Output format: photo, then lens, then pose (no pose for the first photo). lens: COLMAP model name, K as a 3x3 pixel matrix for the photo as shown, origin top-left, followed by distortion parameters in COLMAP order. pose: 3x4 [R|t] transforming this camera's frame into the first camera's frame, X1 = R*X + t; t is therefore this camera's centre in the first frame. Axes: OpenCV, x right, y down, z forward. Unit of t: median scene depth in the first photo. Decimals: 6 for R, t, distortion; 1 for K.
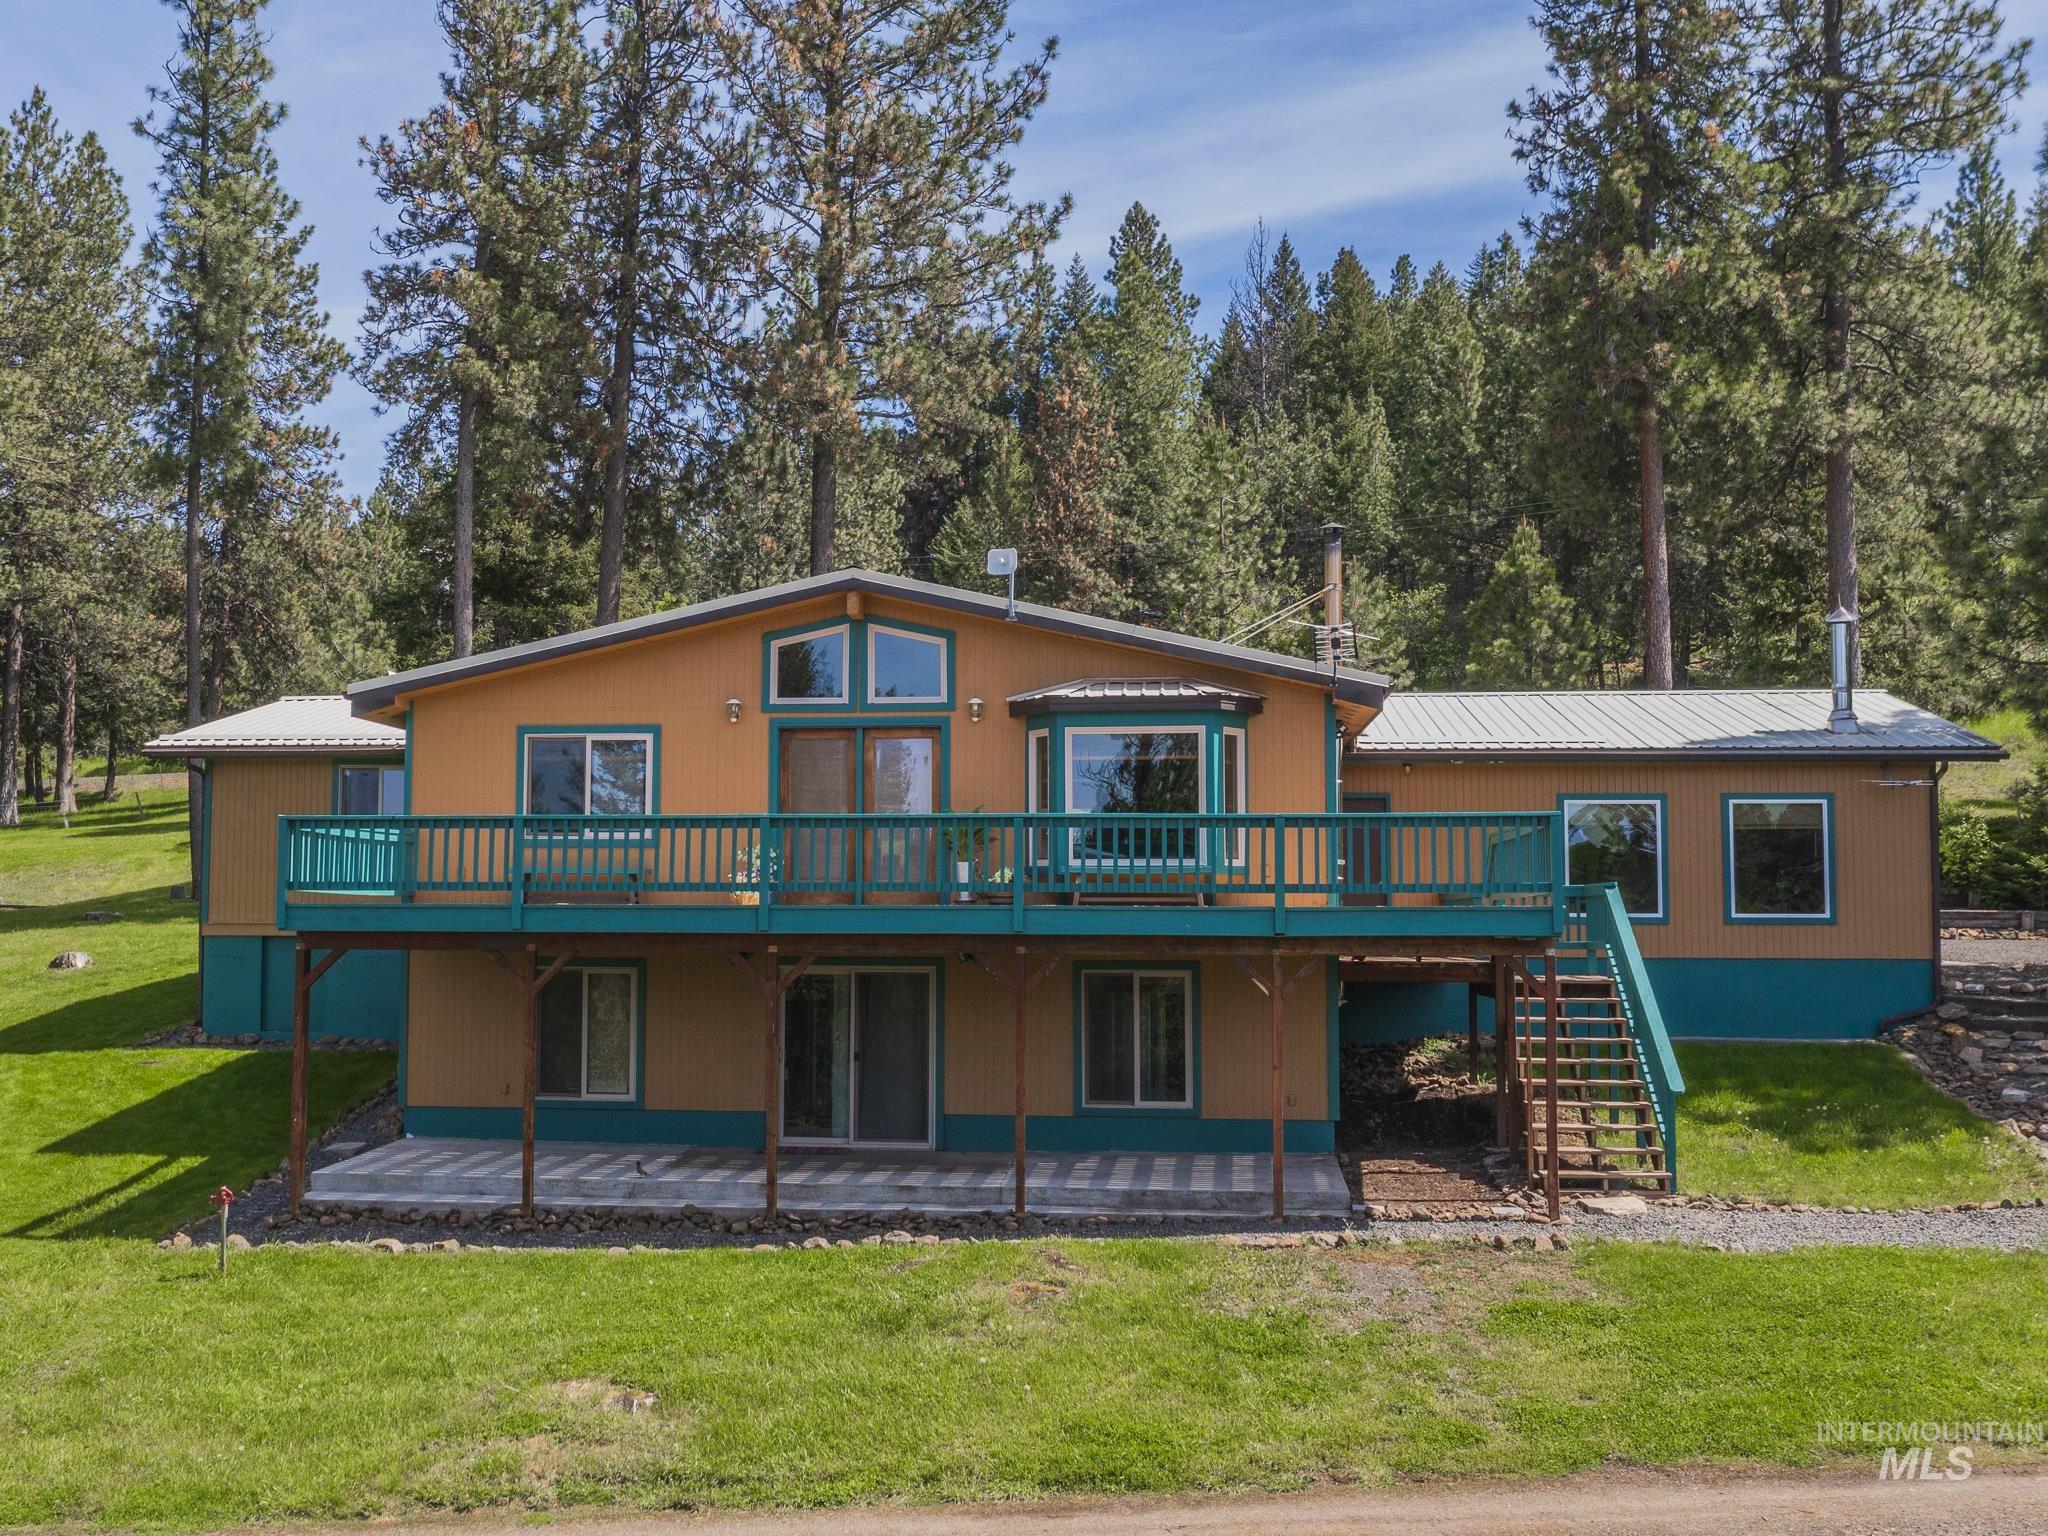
lens RADIAL K [[2219.5, 0, 927.3], [0, 2219.5, 758.6], [0, 0, 1]] dist [-0.027330, 0.027286]
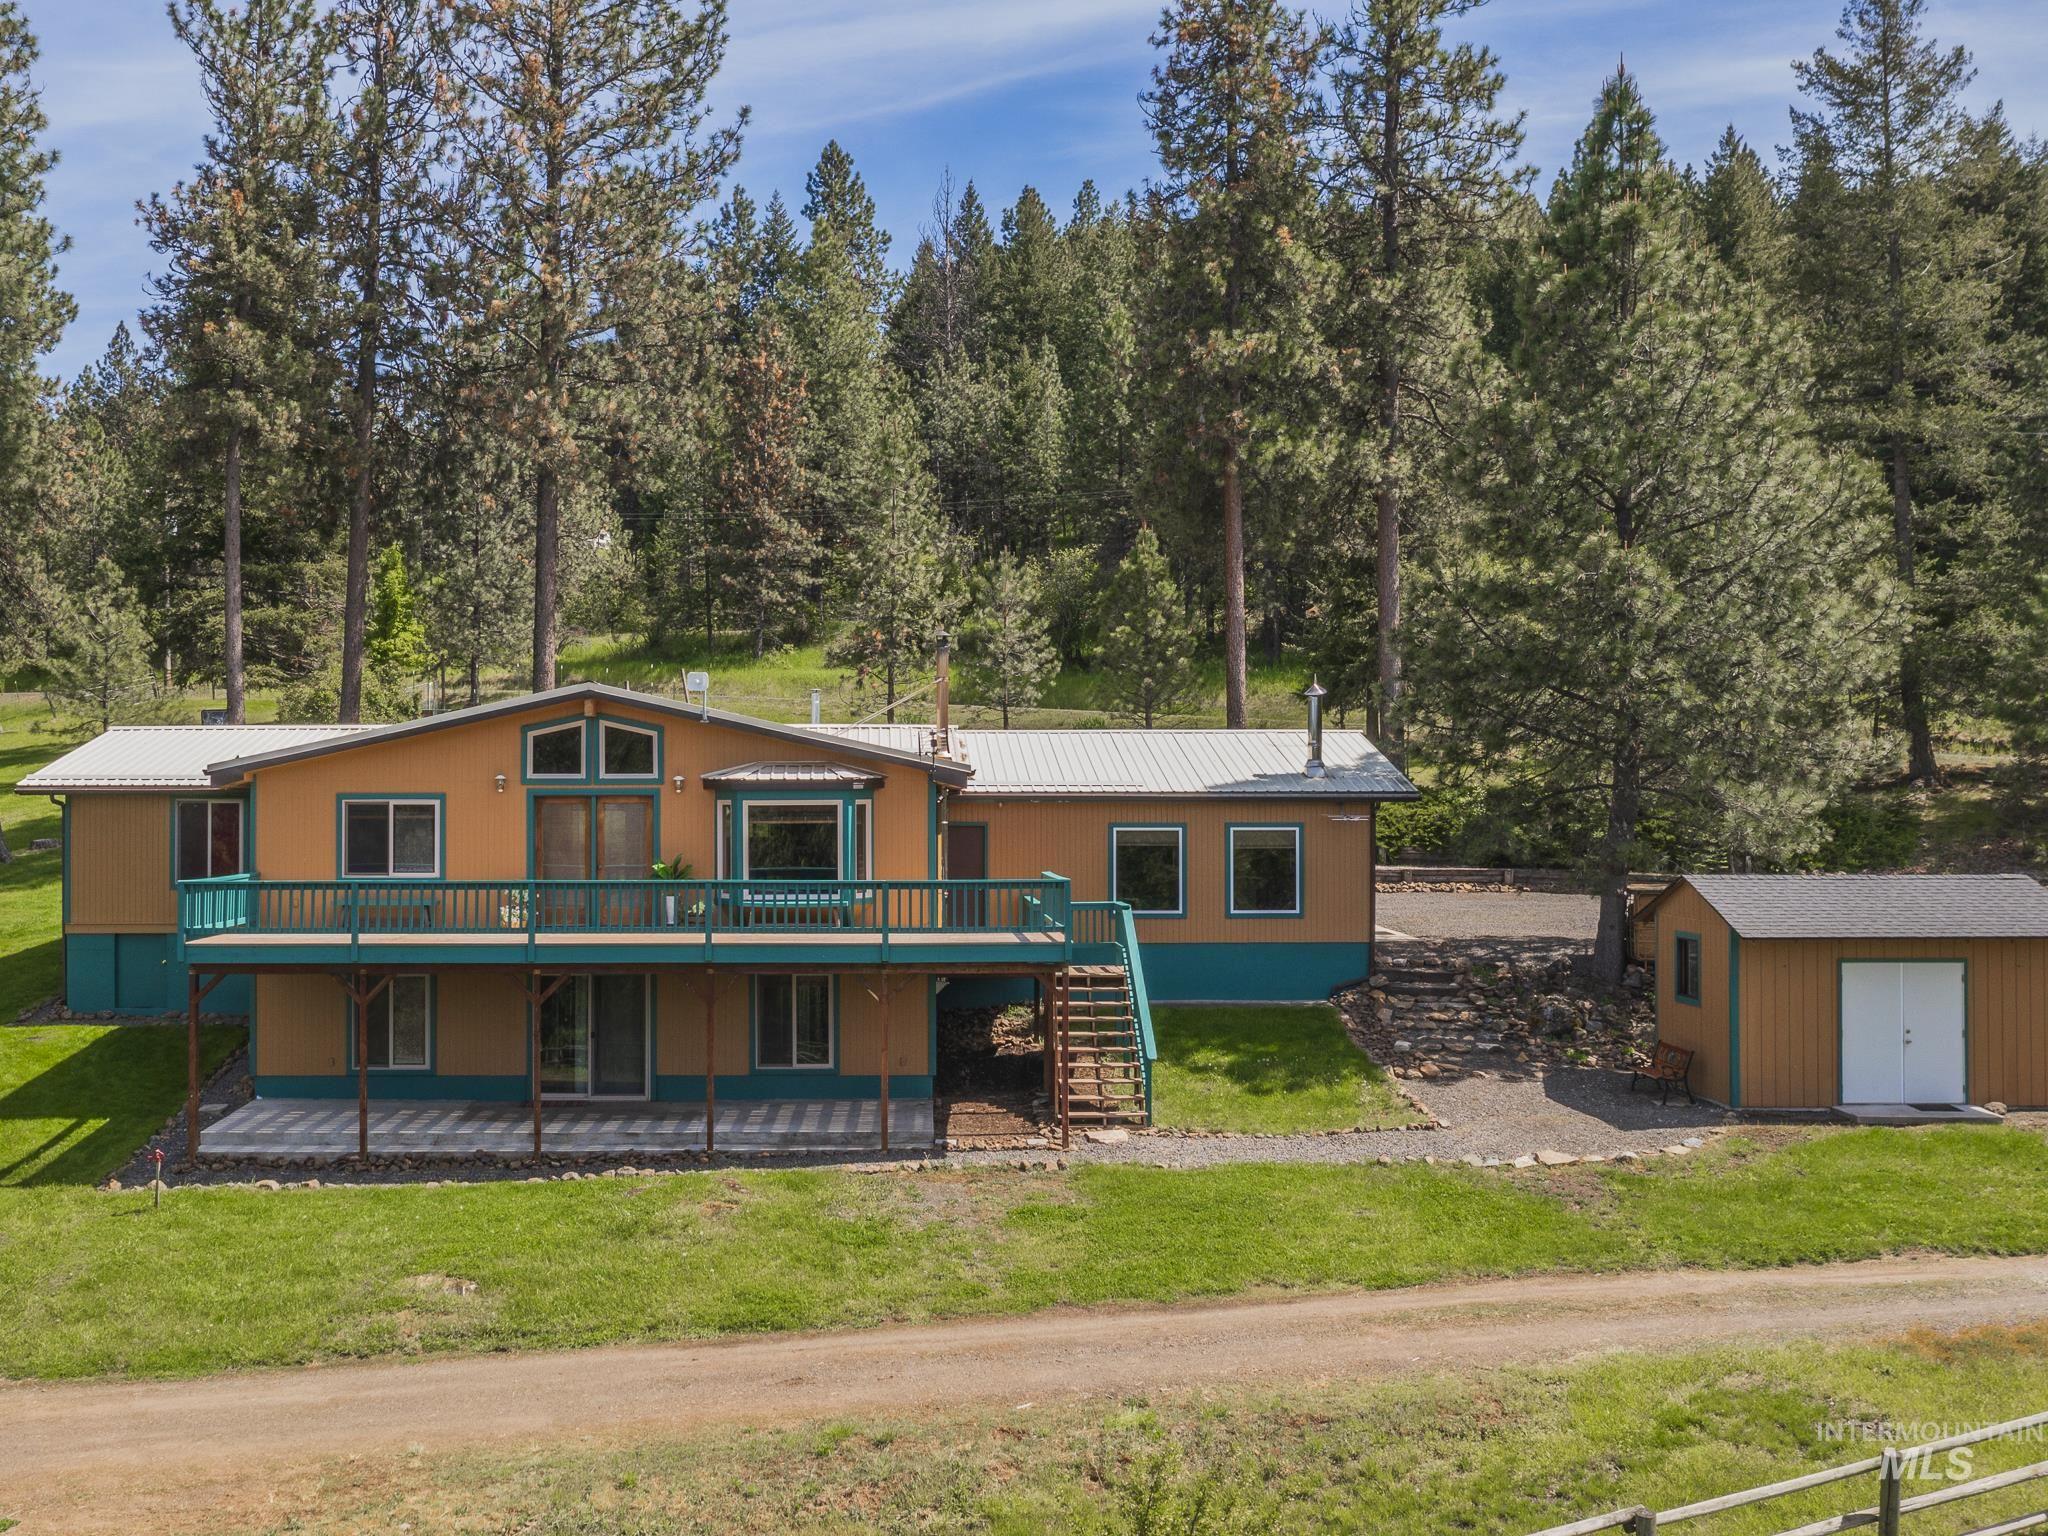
lens RADIAL K [[2219.5, 0, 927.3], [0, 2219.5, 758.6], [0, 0, 1]] dist [-0.027330, 0.027286]
pose [[0.991125, -0.002746, 0.132907, -0.008732], [-0.004910, 0.998348, 0.057242, -0.121856], [-0.132845, -0.057386, 0.989474, -0.400106]]
